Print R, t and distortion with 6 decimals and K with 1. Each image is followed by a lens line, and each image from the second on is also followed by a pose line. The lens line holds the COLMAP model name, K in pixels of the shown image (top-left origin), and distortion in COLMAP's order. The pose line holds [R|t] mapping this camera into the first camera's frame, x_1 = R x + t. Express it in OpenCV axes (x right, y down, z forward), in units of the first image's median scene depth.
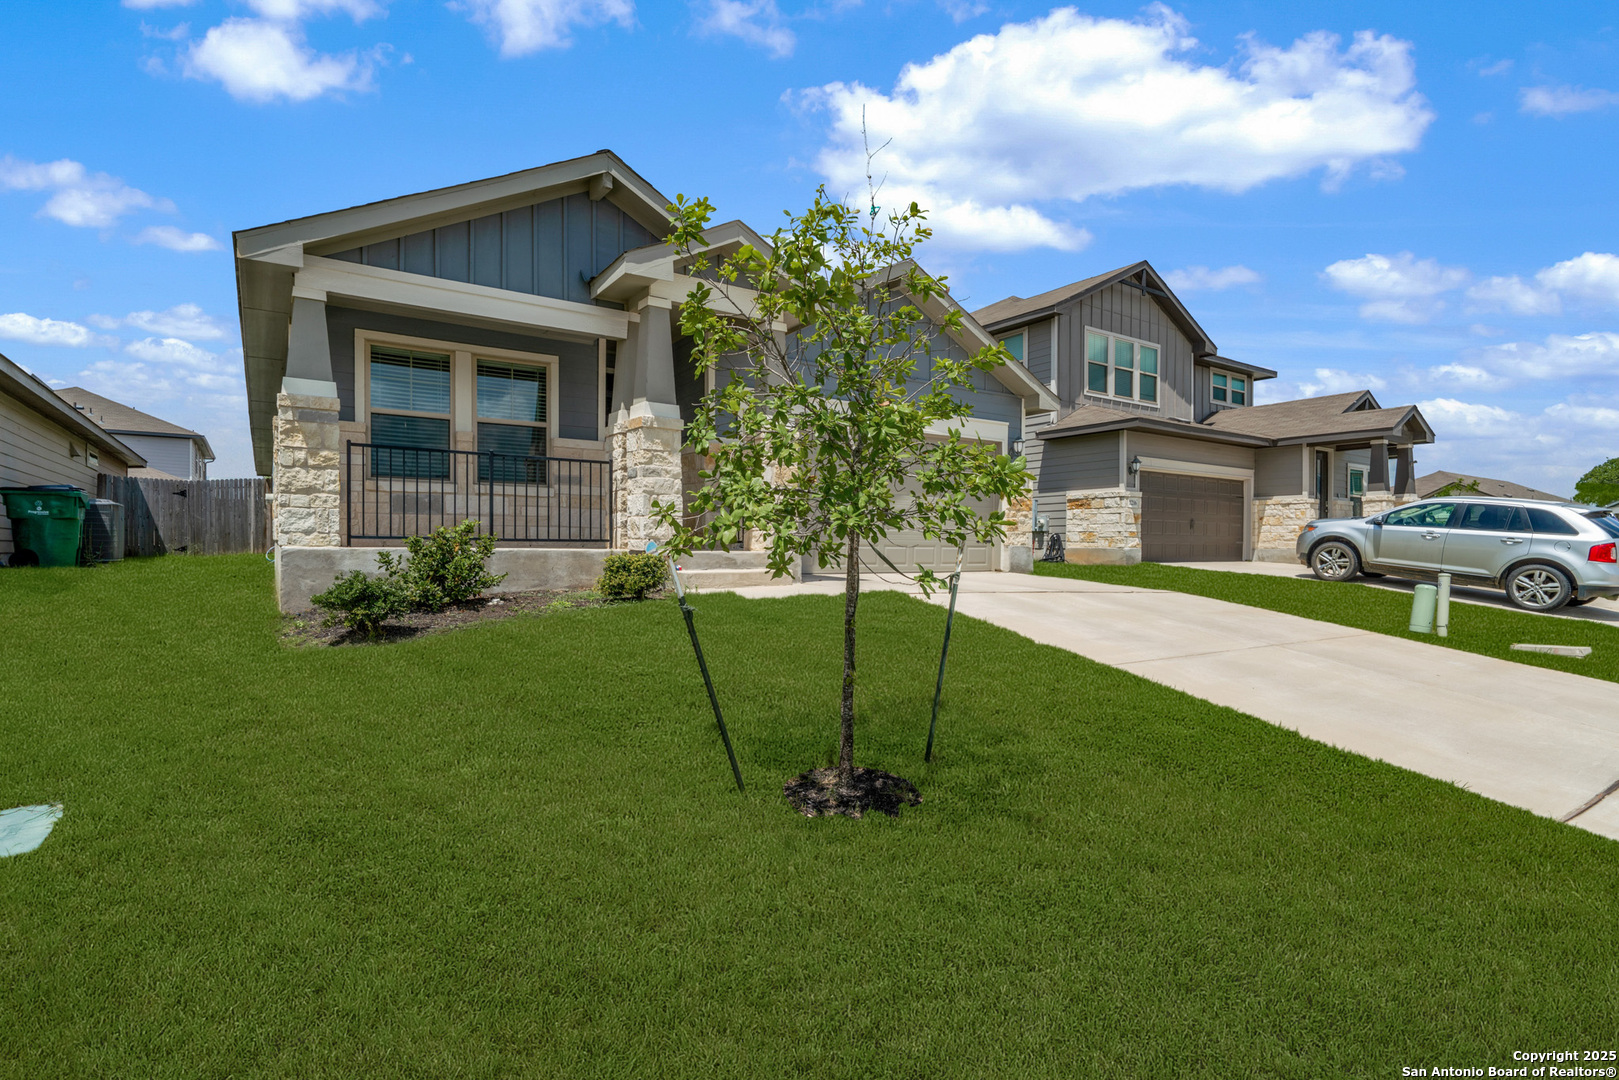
lens RADIAL K [[790.7, 0, 809.5], [0, 790.7, 540.0], [0, 0, 1]] dist [0.013470, -0.000043]
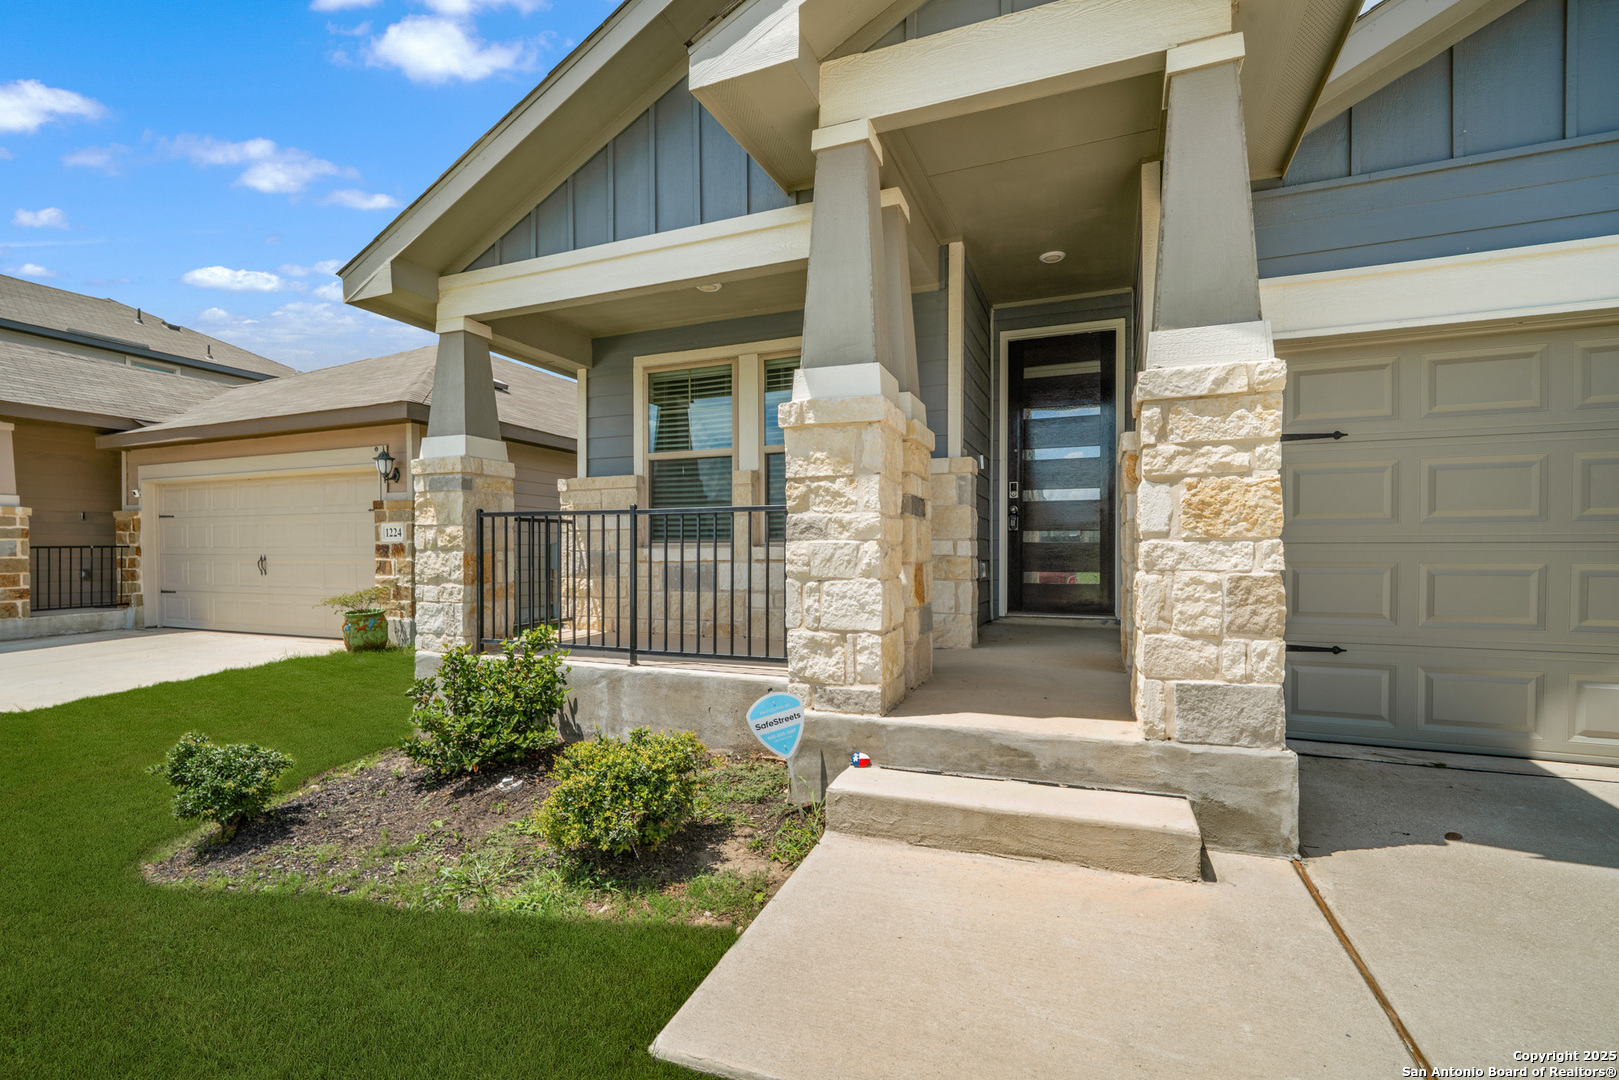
lens RADIAL K [[719.4, 0, 806.1], [0, 719.4, 552.7], [0, 0, 1]] dist [0.001622, 0.000074]
pose [[0.550003, -0.004286, -0.835151, 0.116111], [0.012015, 0.999924, 0.002781, -0.065587], [0.835076, -0.011564, 0.550013, 0.694705]]
